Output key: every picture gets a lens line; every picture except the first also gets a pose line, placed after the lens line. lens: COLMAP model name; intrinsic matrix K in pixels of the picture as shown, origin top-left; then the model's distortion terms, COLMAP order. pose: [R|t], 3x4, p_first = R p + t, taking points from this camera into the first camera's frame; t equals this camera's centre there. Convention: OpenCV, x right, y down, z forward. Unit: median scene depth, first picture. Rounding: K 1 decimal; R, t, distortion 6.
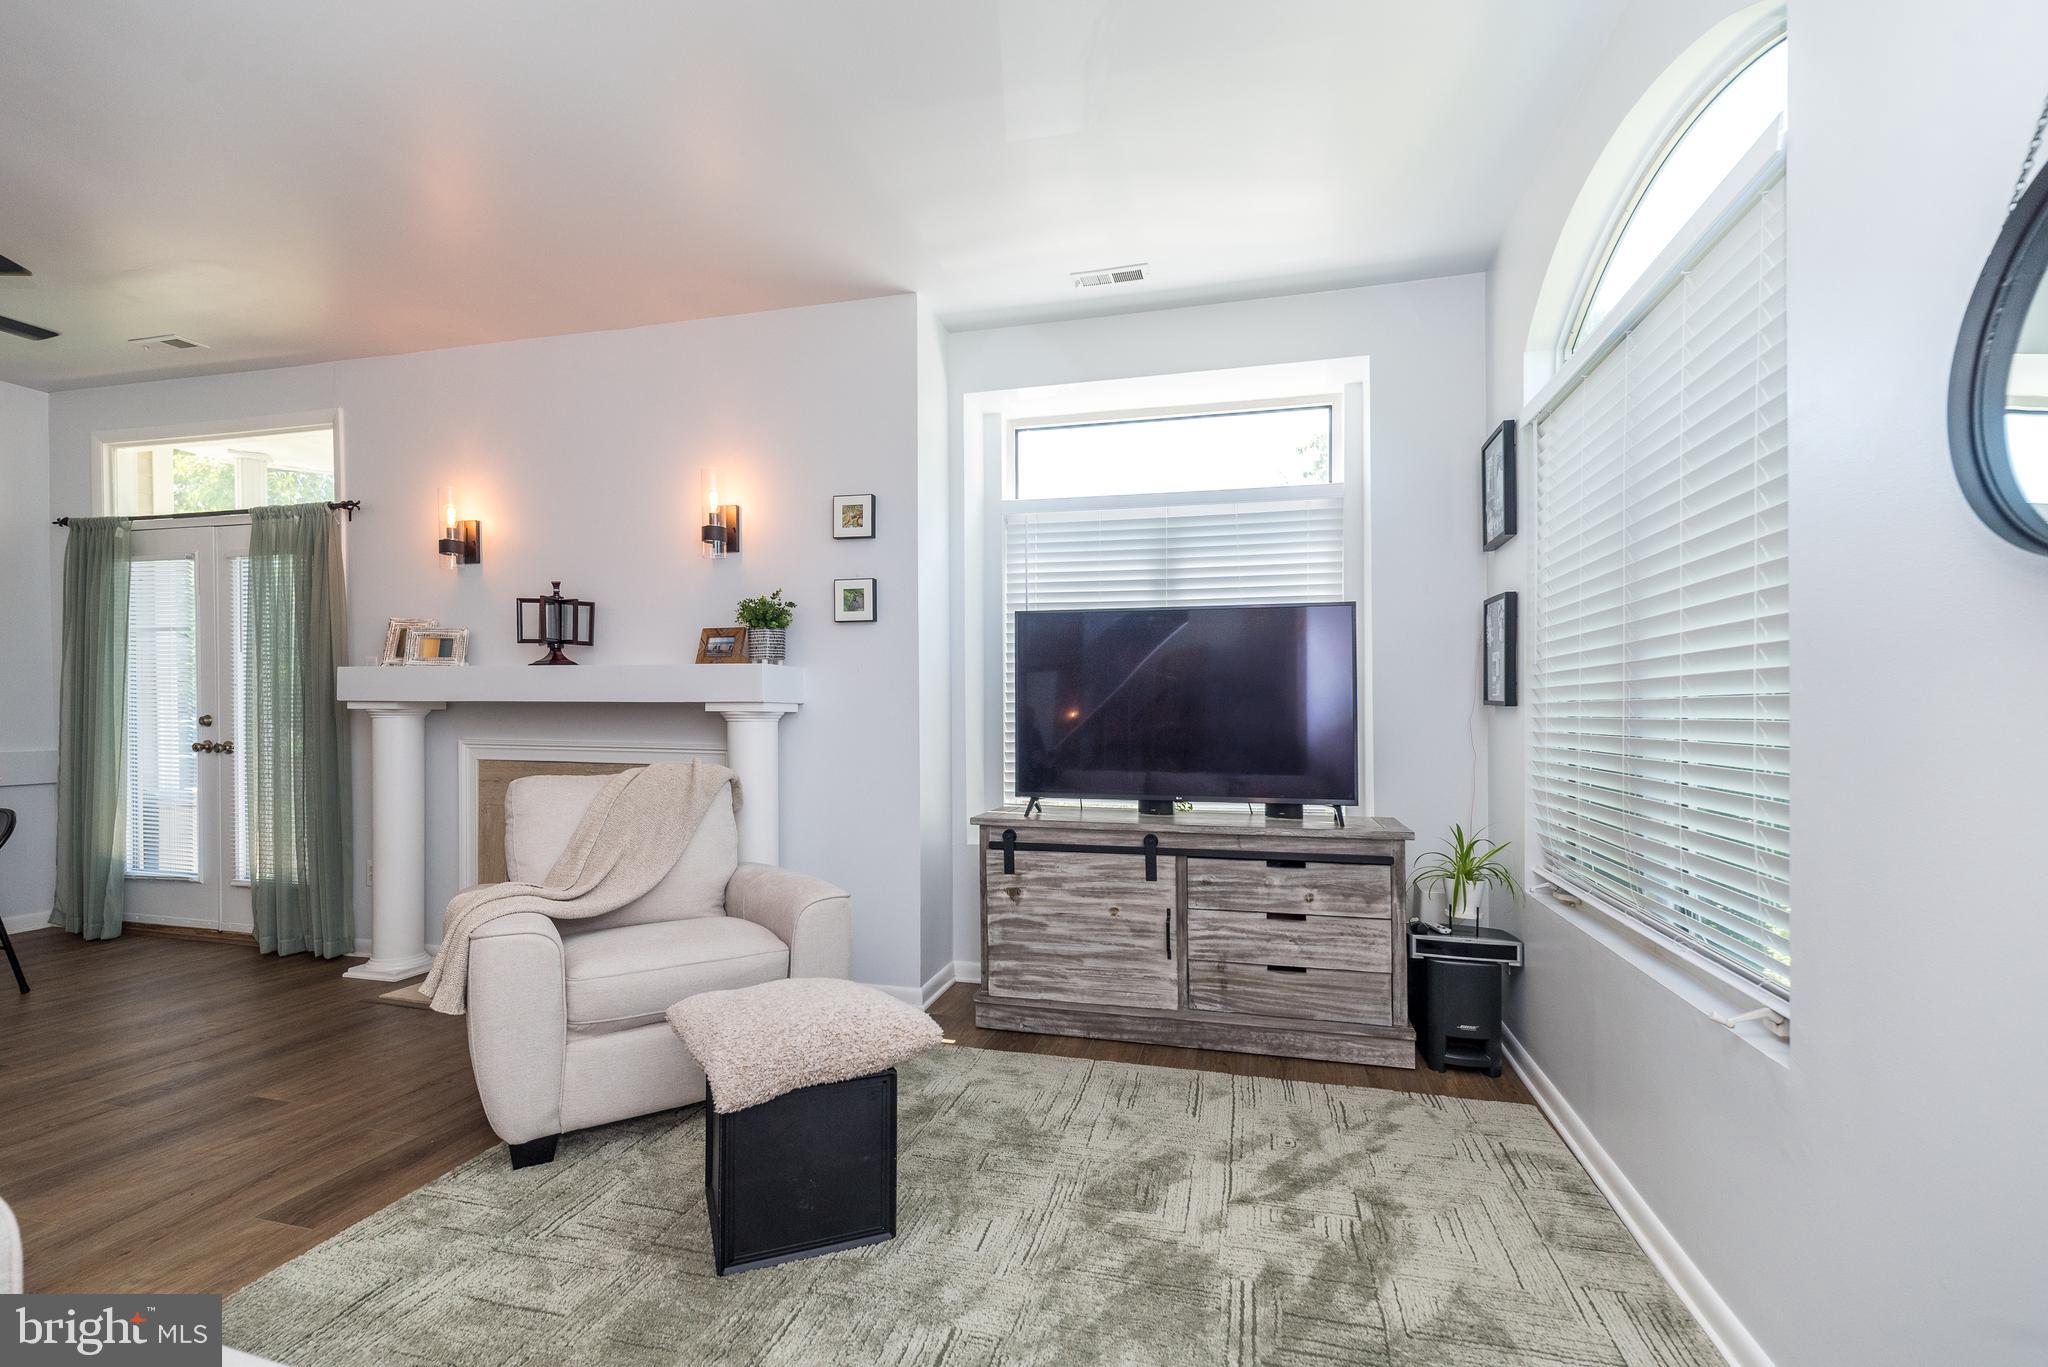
lens RADIAL K [[880.2, 0, 1035.5], [0, 880.2, 708.5], [0, 0, 1]] dist [0.007961, 0.000237]
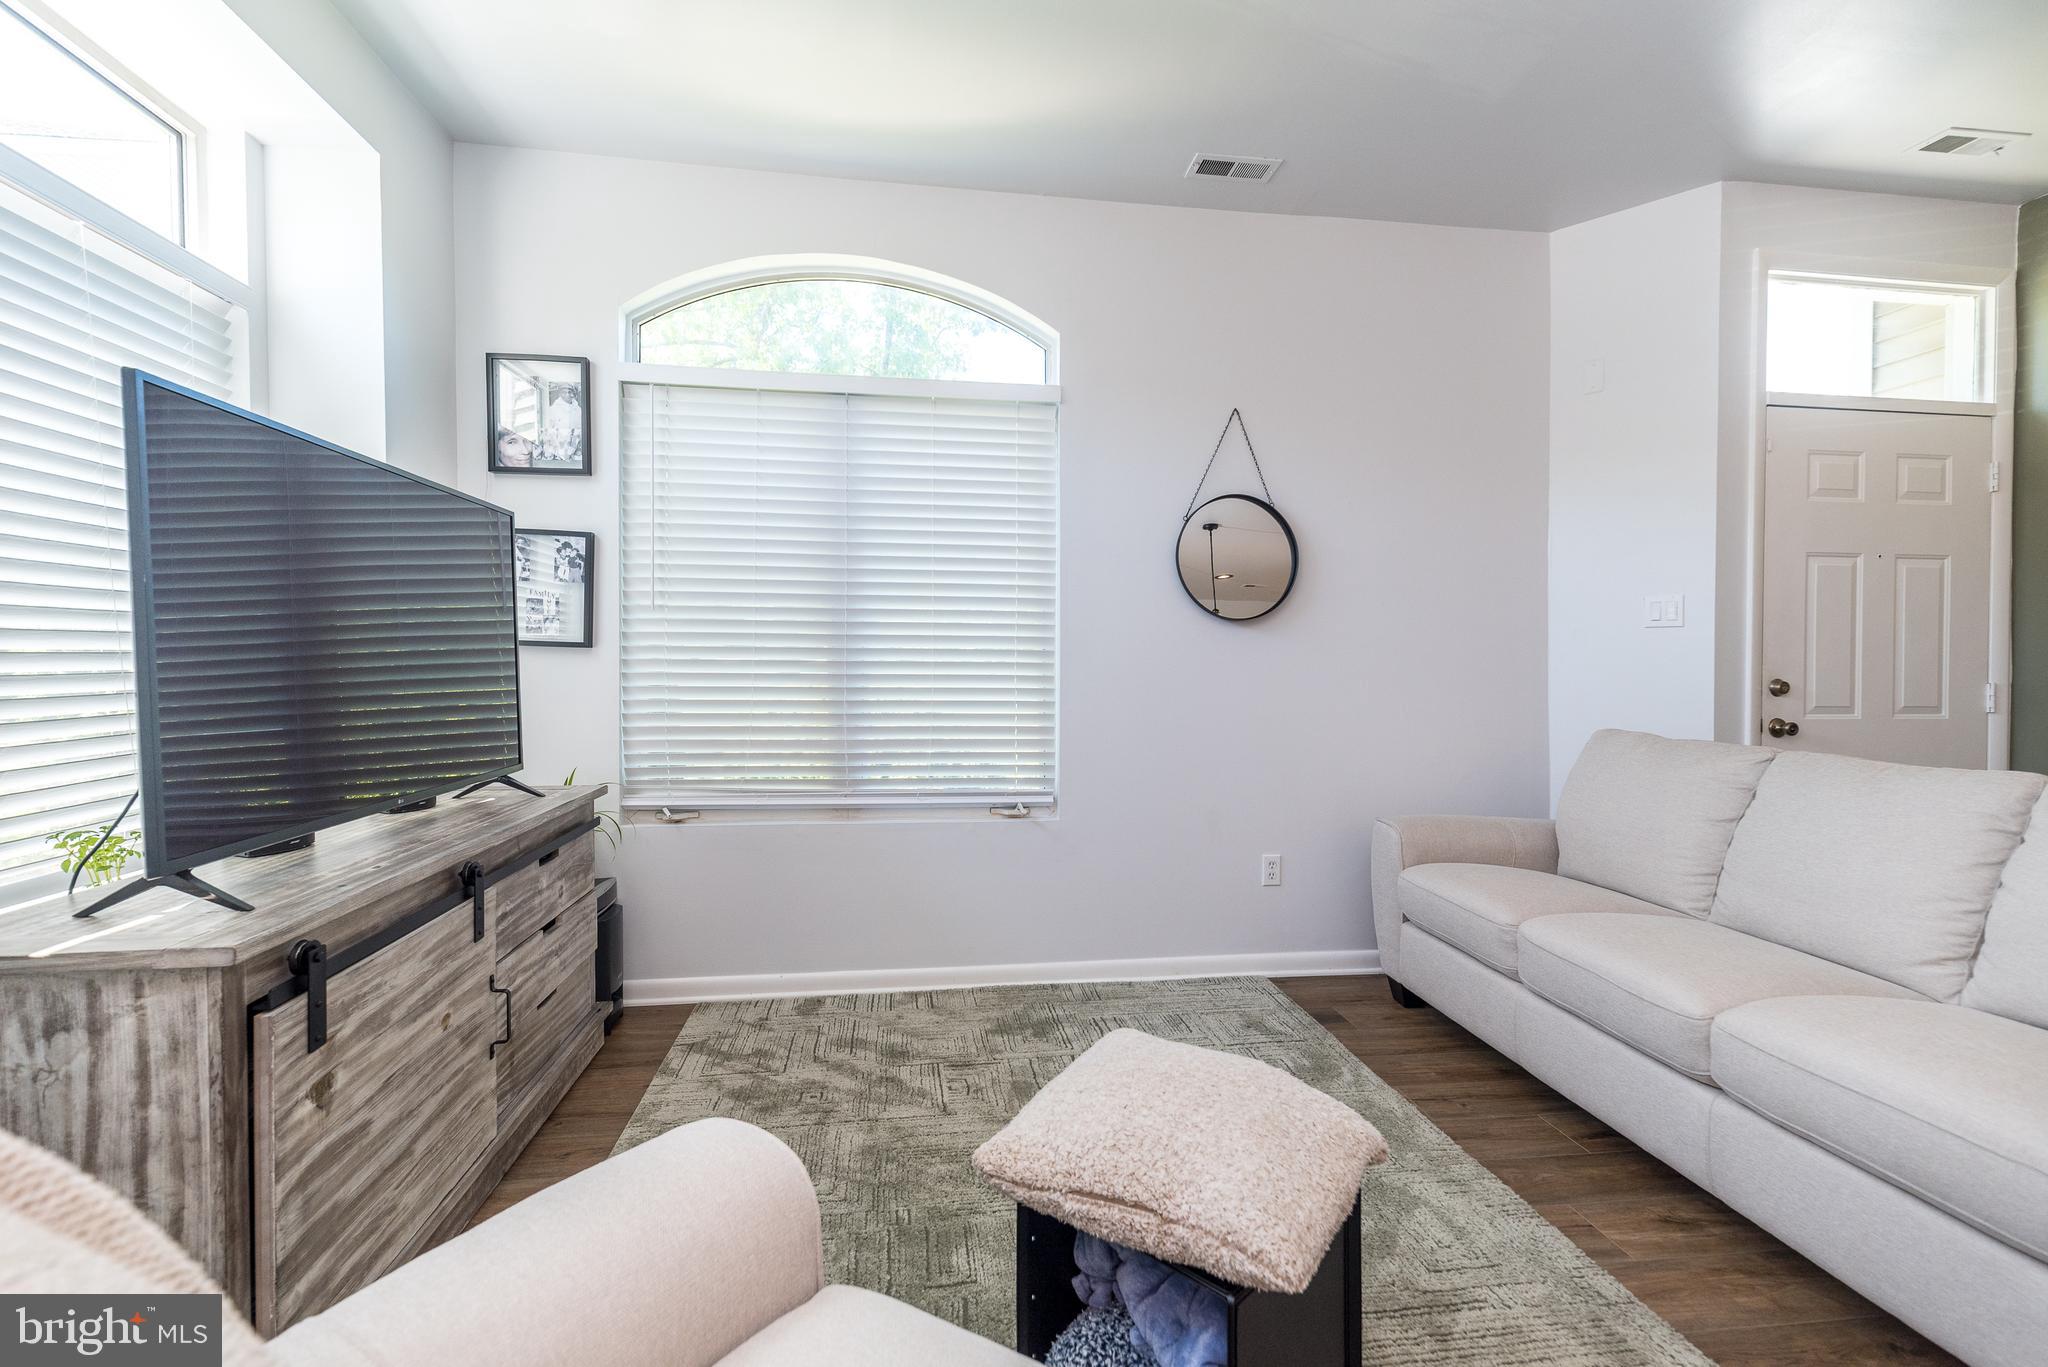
lens RADIAL K [[891.4, 0, 1021.8], [0, 891.4, 678.5], [0, 0, 1]] dist [0.009602, -0.000456]
pose [[-0.377423, -0.019782, 0.925830, -0.429472], [-0.010930, 0.999797, 0.016907, 0.007051], [-0.925976, -0.003738, -0.377563, 0.698052]]
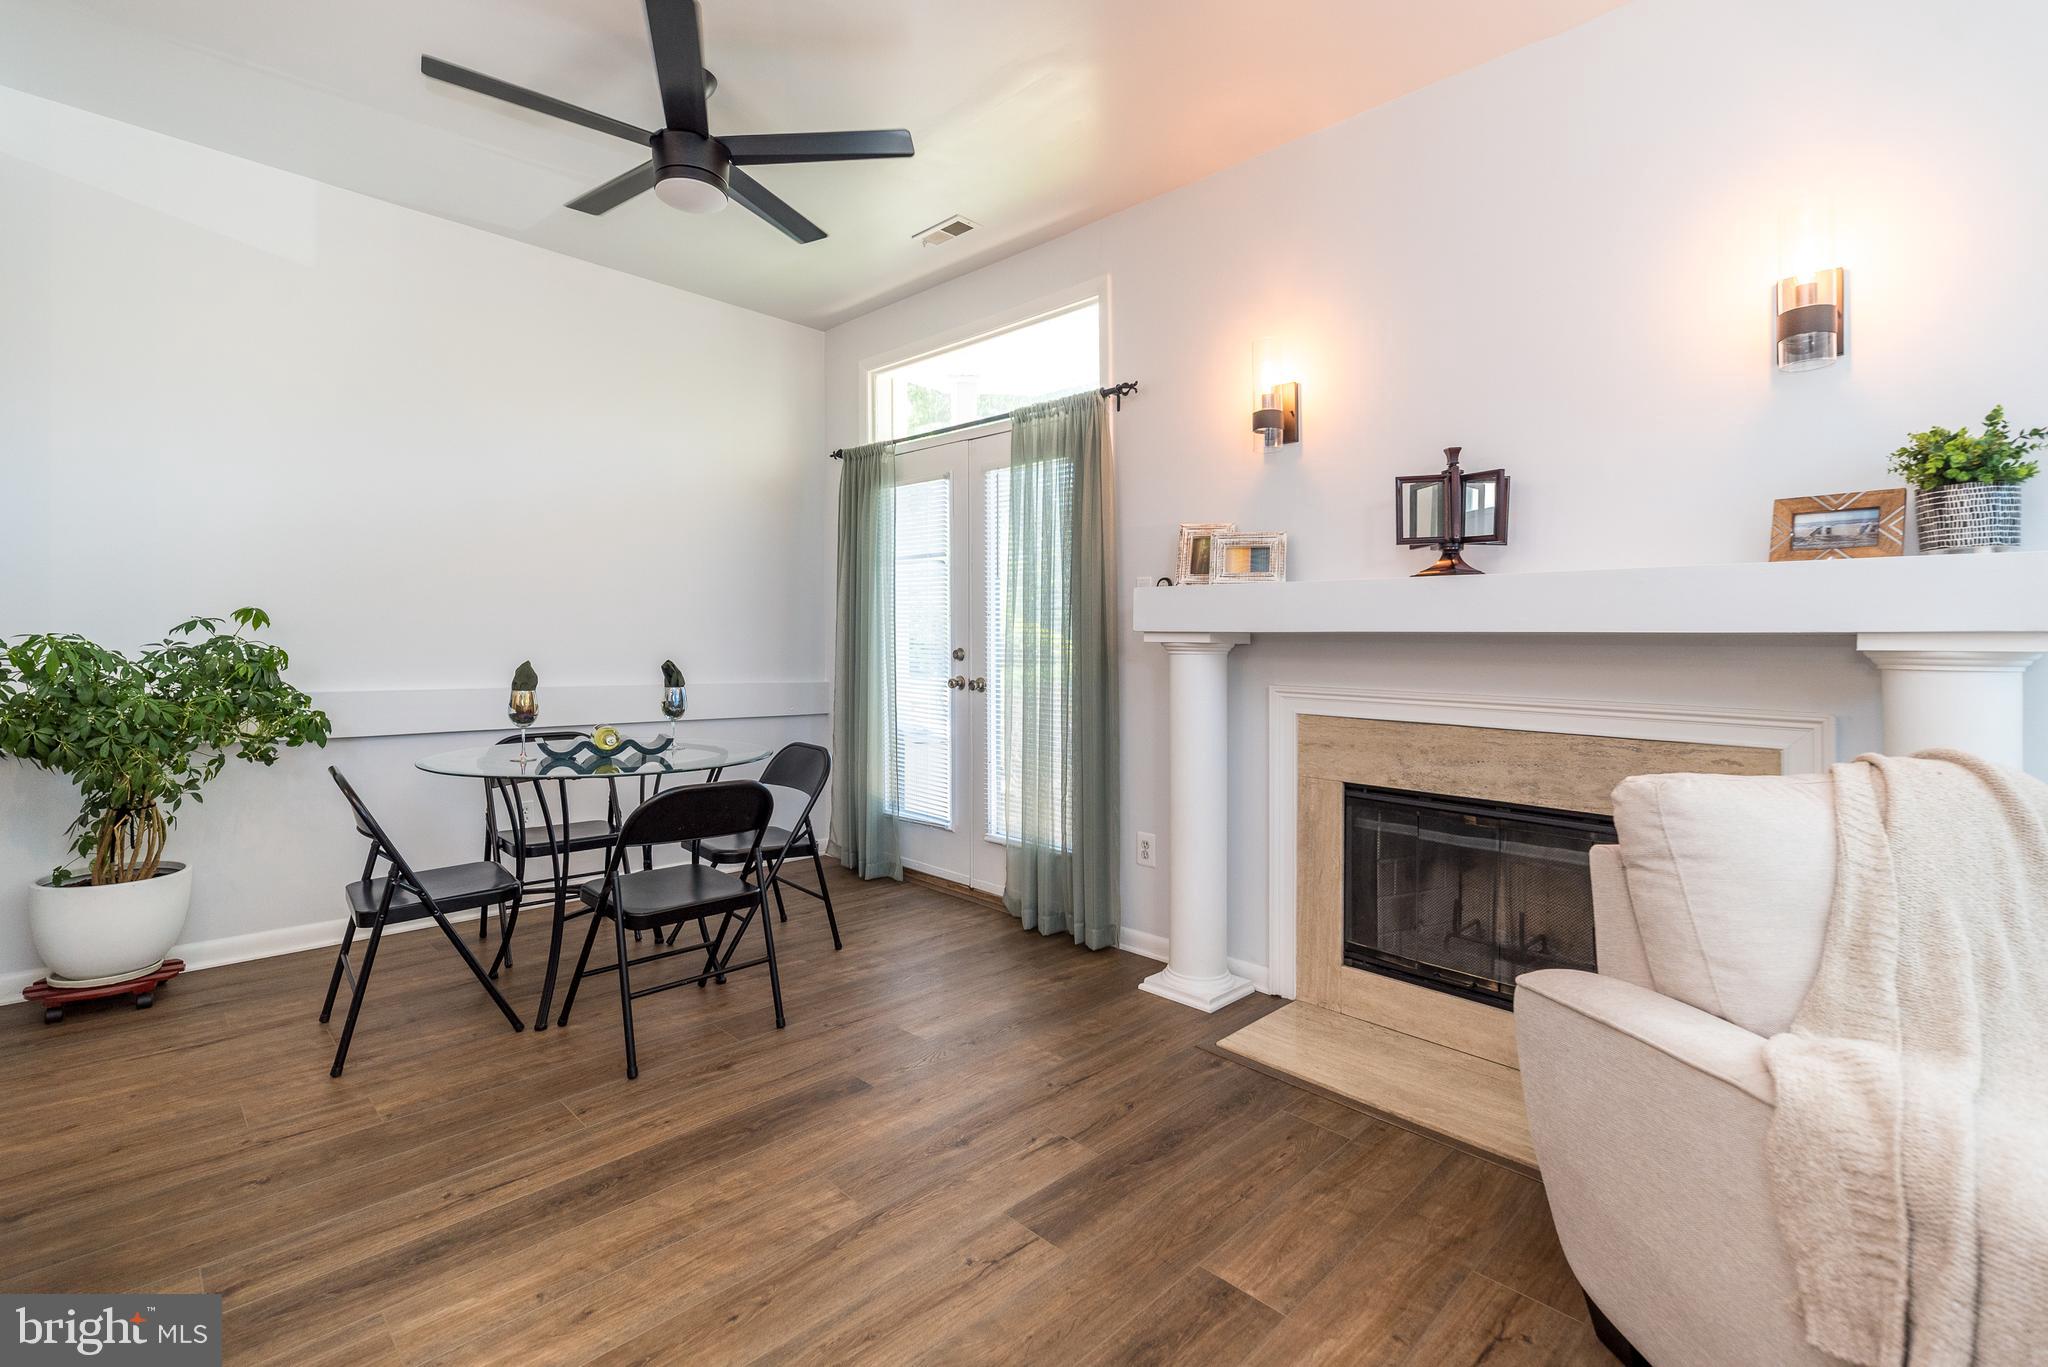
lens RADIAL K [[903.9, 0, 1031.7], [0, 903.9, 637.5], [0, 0, 1]] dist [0.002674, 0.000335]
pose [[0.869982, 0.004119, -0.493066, -0.461323], [-0.008385, 0.999944, -0.006441, 0.002384], [0.493012, 0.009738, 0.869968, 0.256052]]
